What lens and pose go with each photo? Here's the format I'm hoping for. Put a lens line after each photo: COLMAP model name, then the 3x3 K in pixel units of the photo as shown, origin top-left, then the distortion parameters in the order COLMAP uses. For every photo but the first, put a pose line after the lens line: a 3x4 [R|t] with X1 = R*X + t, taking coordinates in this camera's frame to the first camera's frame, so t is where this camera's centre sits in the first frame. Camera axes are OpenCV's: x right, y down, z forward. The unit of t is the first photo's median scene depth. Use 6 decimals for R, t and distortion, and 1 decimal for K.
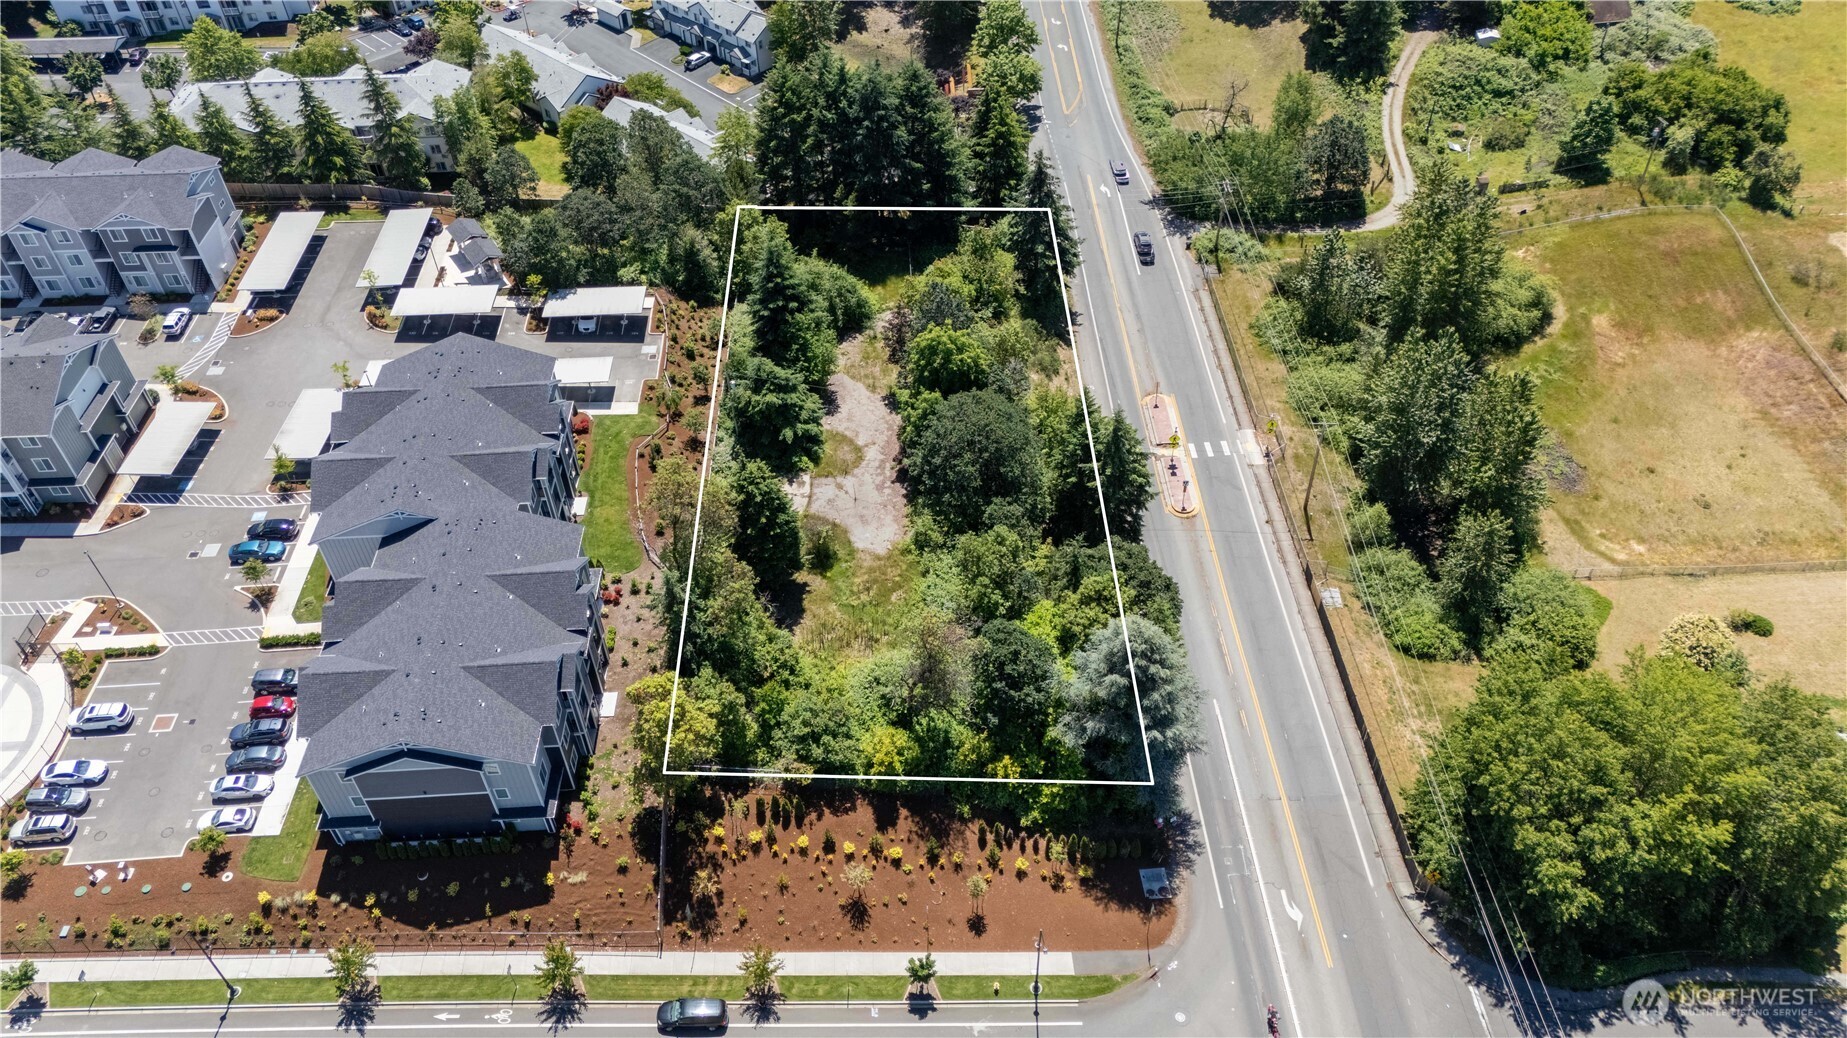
lens RADIAL K [[1364.2, 0, 923.5], [0, 1364.2, 519.0], [0, 0, 1]] dist [0.041955, -0.001449]
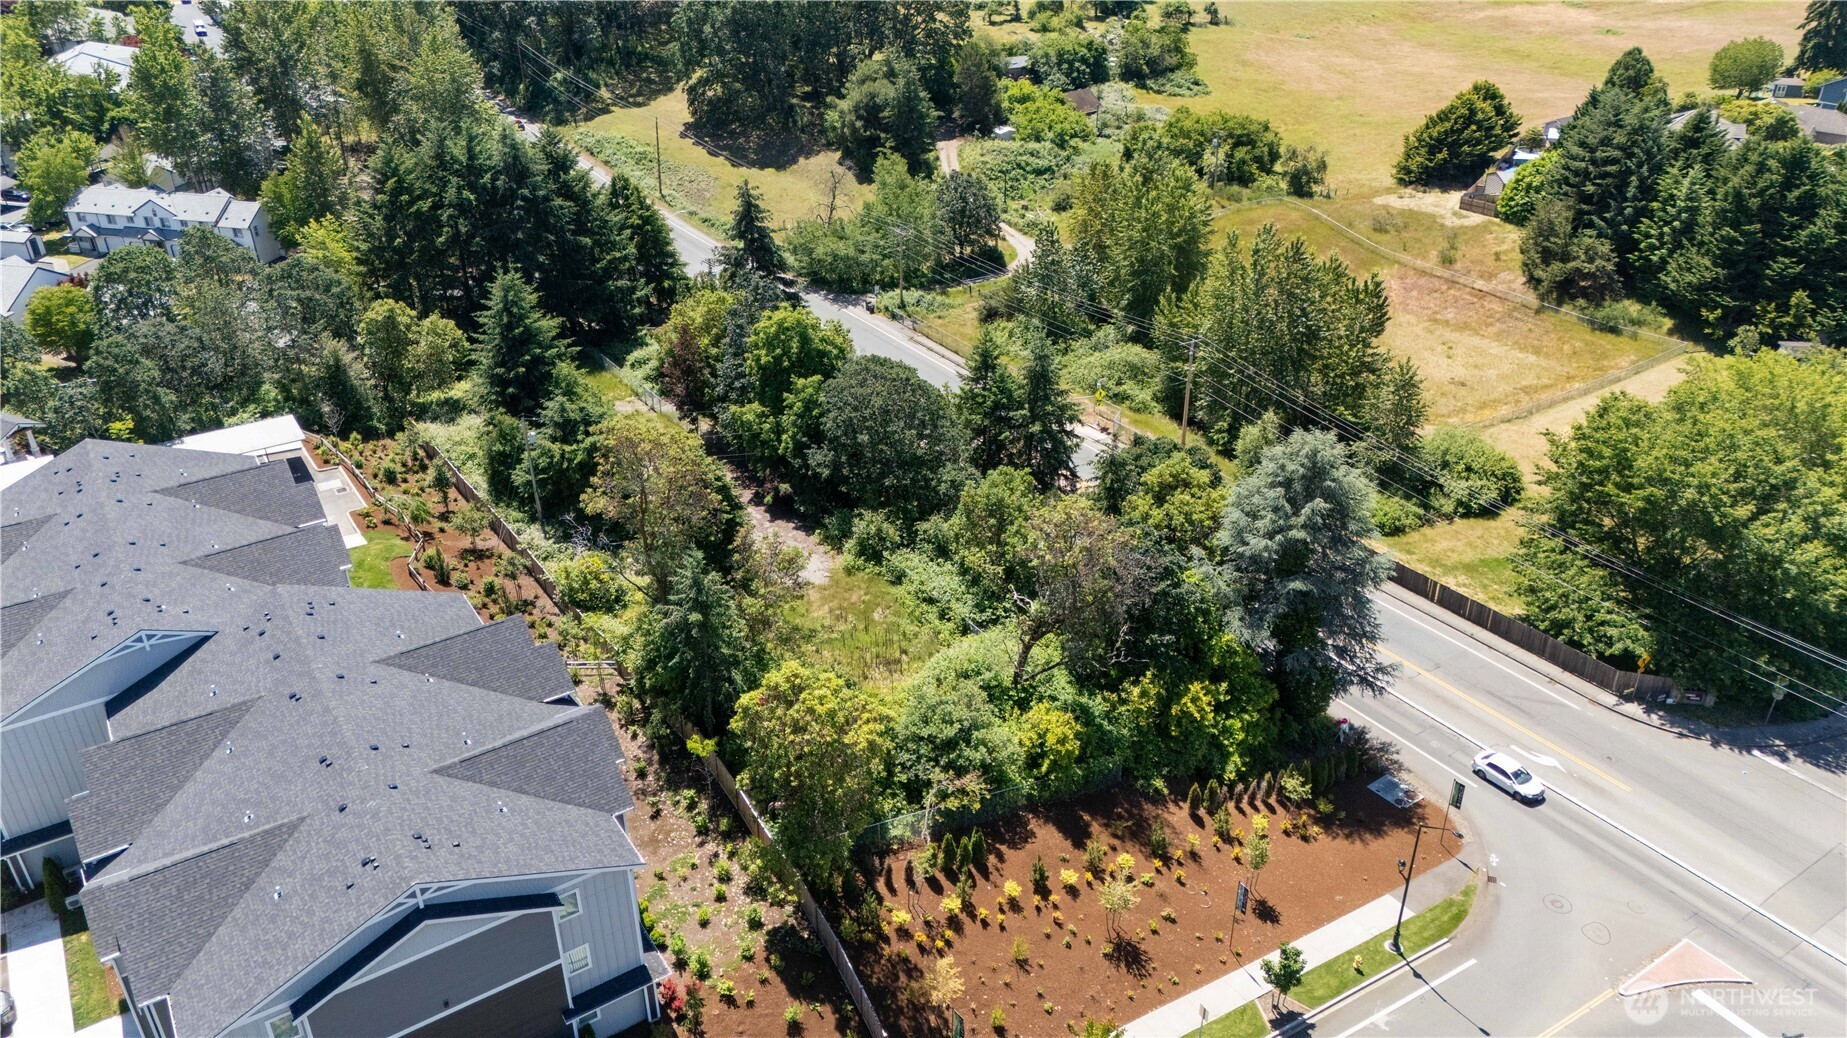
lens RADIAL K [[1364.2, 0, 923.5], [0, 1364.2, 519.0], [0, 0, 1]] dist [0.041955, -0.001449]
pose [[0.855849, -0.232239, 0.462155, -0.294827], [0.346939, 0.920465, -0.179939, 0.135009], [-0.383609, 0.314340, 0.868352, 0.301710]]
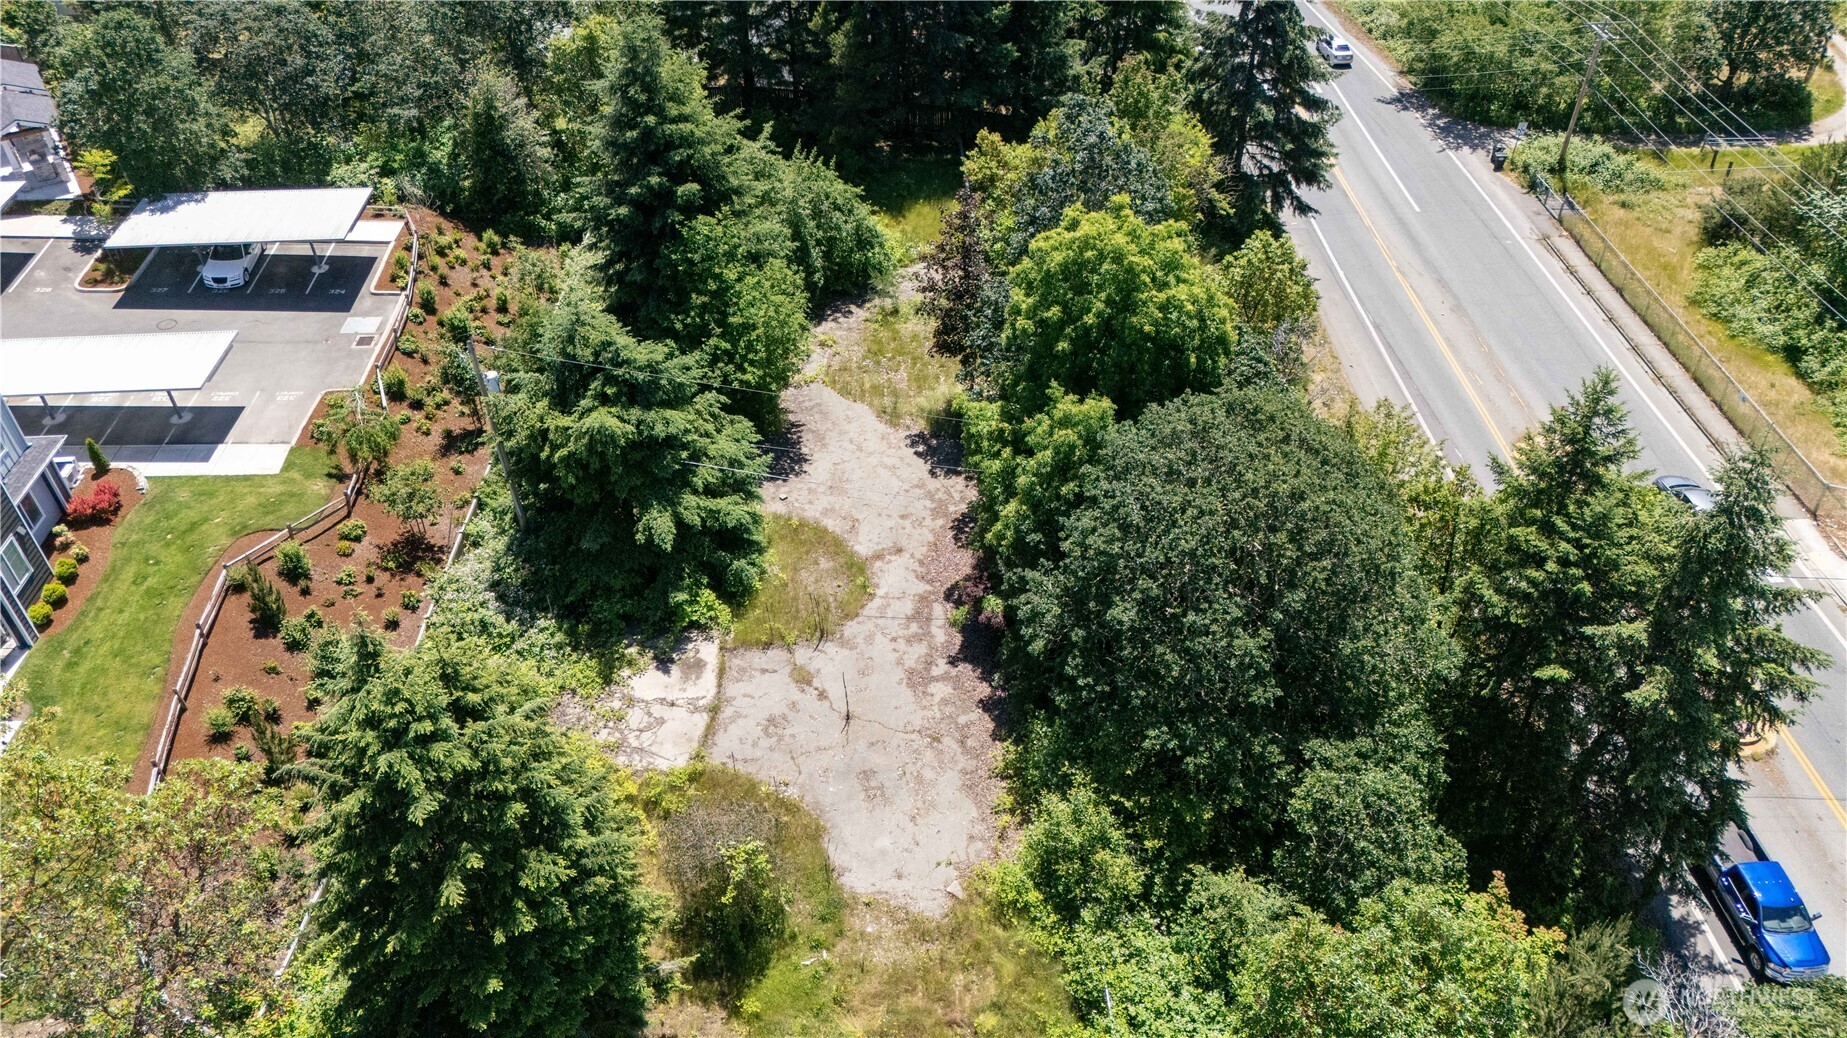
lens RADIAL K [[1381.4, 0, 931.0], [0, 1381.4, 452.7], [0, 0, 1]] dist [0.048248, -0.003252]
pose [[0.999956, 0.001840, 0.009207, -0.031399], [-0.000763, 0.993293, -0.115624, -0.038743], [-0.009358, 0.115611, 0.993250, 0.627929]]
